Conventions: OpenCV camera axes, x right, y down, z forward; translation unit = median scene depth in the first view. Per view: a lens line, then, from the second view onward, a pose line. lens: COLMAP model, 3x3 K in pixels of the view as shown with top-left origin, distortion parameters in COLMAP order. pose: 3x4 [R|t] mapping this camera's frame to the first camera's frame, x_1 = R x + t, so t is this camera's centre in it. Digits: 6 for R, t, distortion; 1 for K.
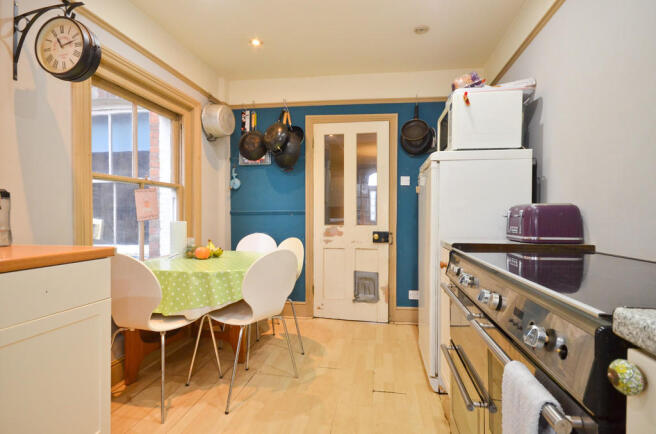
lens RADIAL K [[333.9, 0, 327.7], [0, 333.9, 217.6], [0, 0, 1]] dist [0.003208, 0.000862]
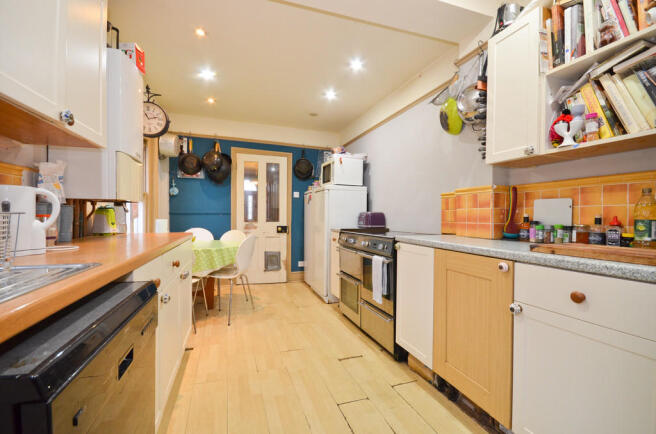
lens RADIAL K [[298.1, 0, 329.3], [0, 298.1, 216.5], [0, 0, 1]] dist [0.000200, 0.000023]
pose [[0.882167, 0.004589, 0.470915, -0.315210], [-0.004395, 0.999989, -0.001512, -0.001961], [-0.470917, -0.000736, 0.882177, -0.367399]]
